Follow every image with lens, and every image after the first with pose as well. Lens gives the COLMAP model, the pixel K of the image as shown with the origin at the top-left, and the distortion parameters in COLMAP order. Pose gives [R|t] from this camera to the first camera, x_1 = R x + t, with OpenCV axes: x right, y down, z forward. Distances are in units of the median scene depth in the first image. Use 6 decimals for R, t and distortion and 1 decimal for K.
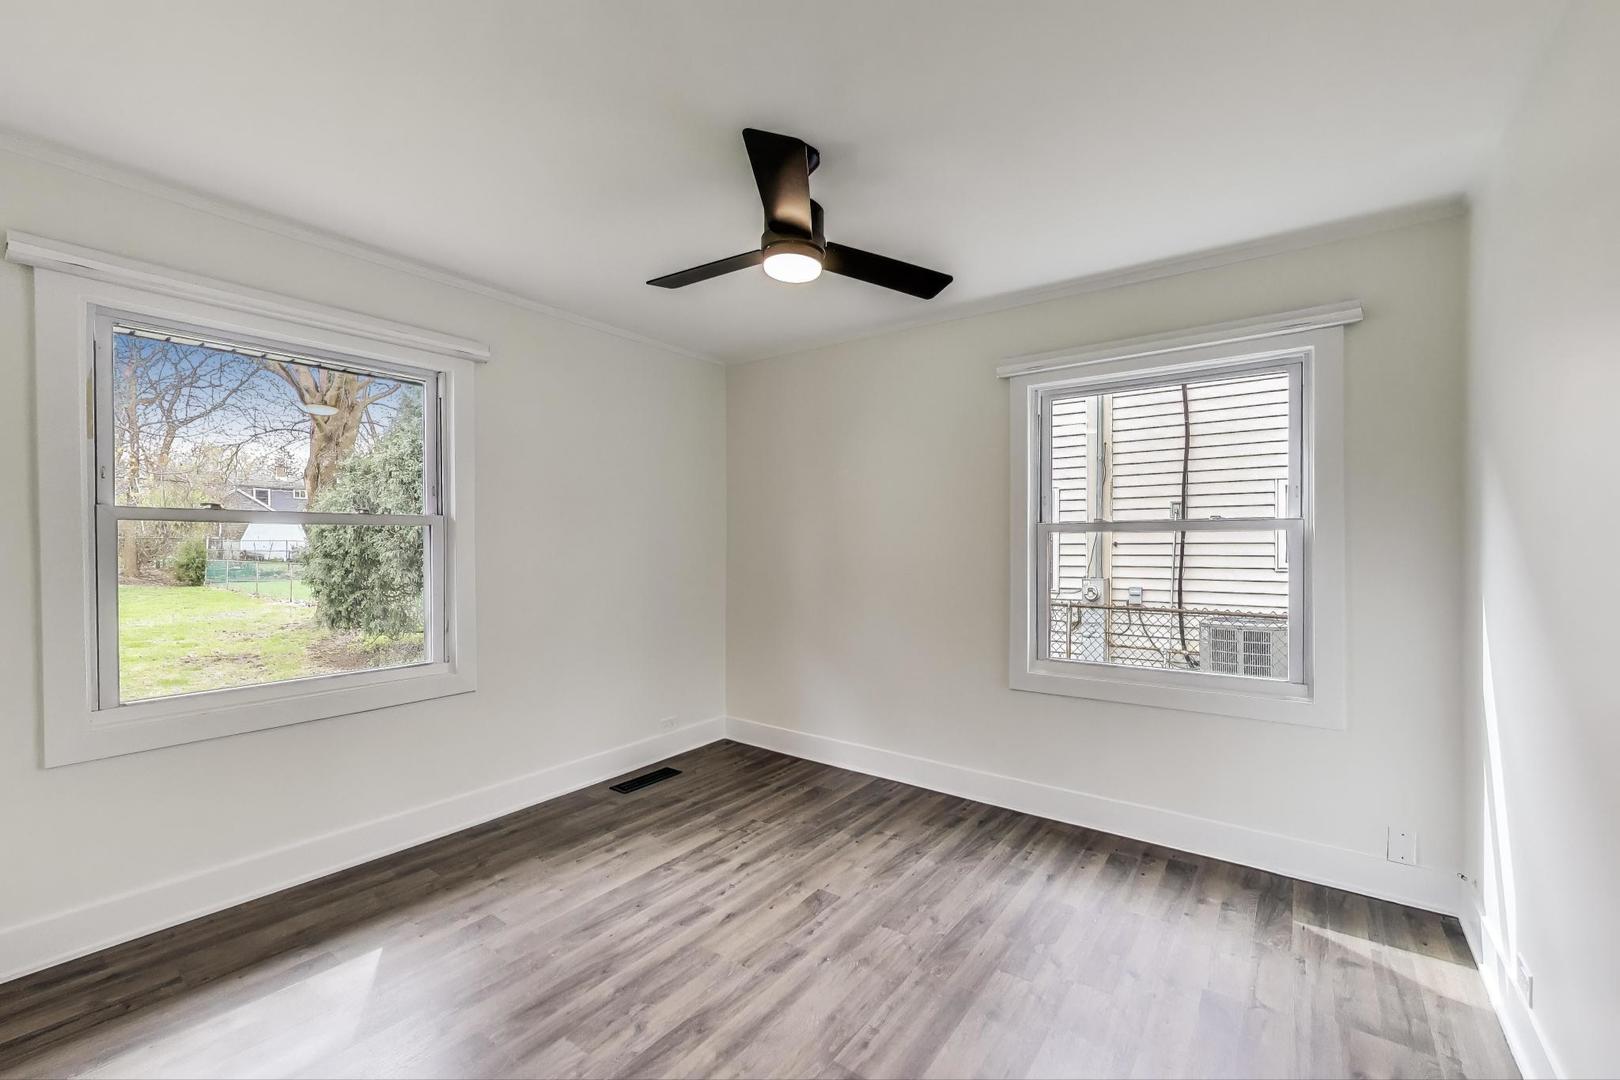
lens RADIAL K [[651.0, 0, 807.4], [0, 651.0, 541.0], [0, 0, 1]] dist [-0.000020, -0.000027]
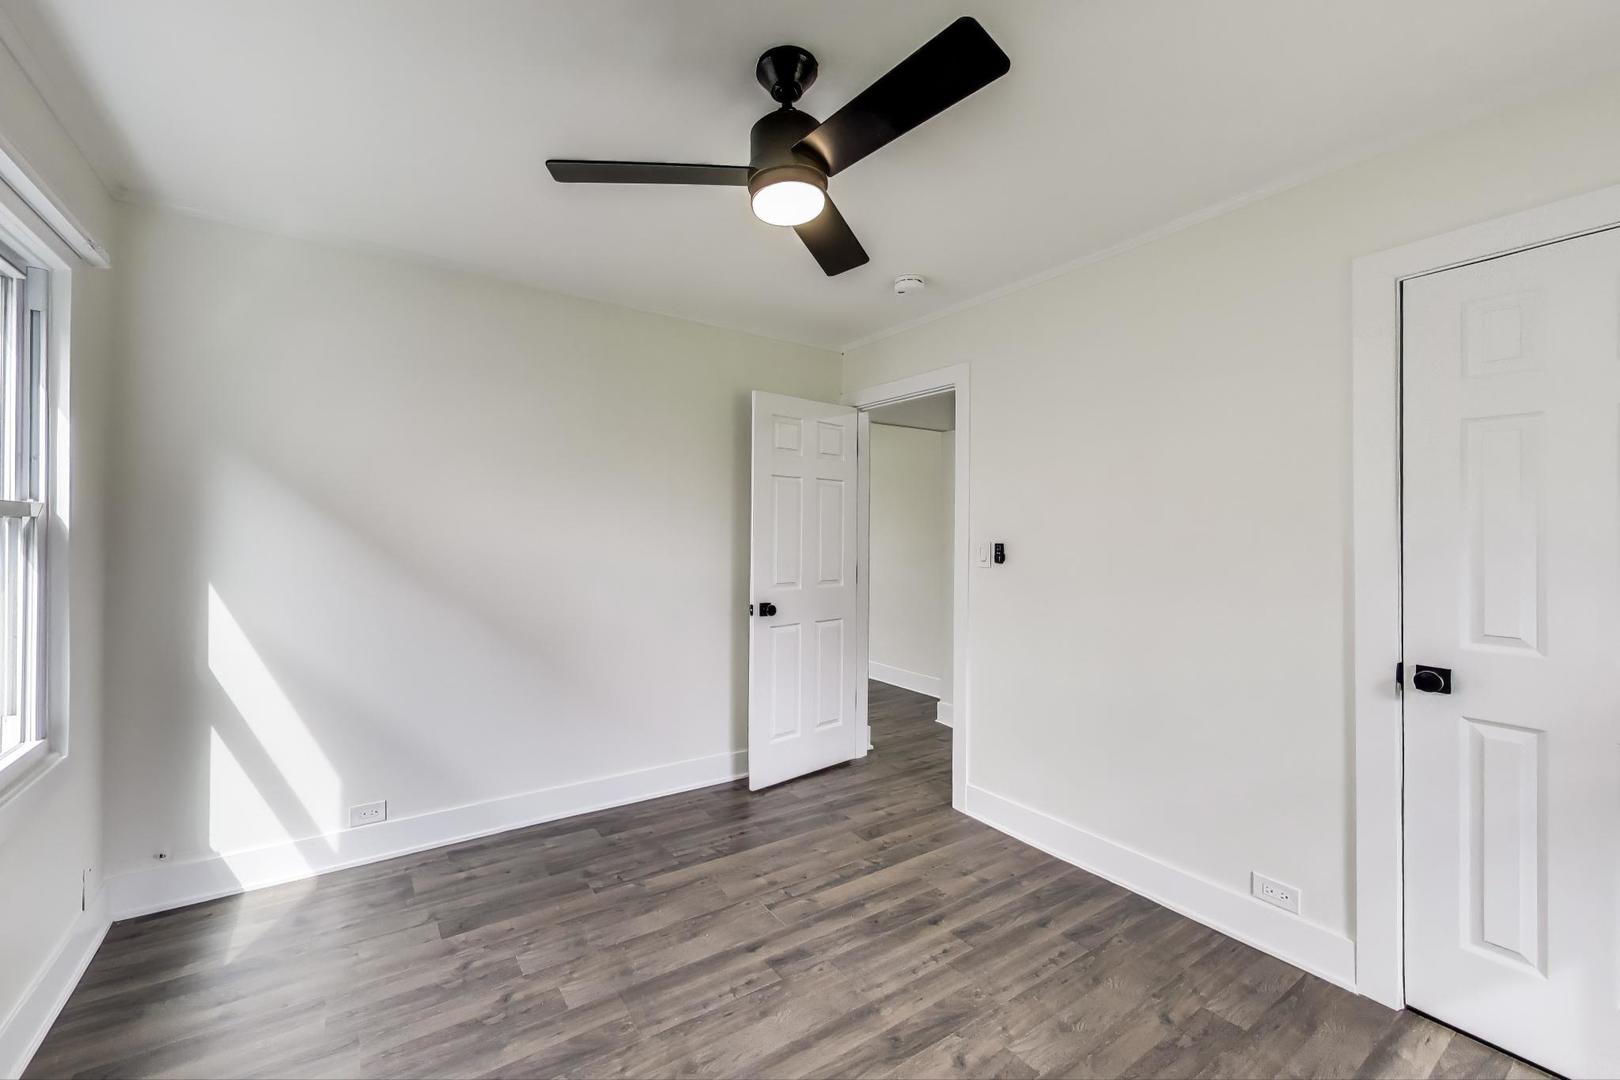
lens RADIAL K [[651.0, 0, 794.9], [0, 651.0, 532.1], [0, 0, 1]] dist [-0.000020, -0.000027]
pose [[-0.954795, -0.007846, 0.297162, -0.299590], [-0.006787, 0.999966, 0.004594, -0.013661], [-0.297189, 0.002369, -0.954816, 1.941505]]
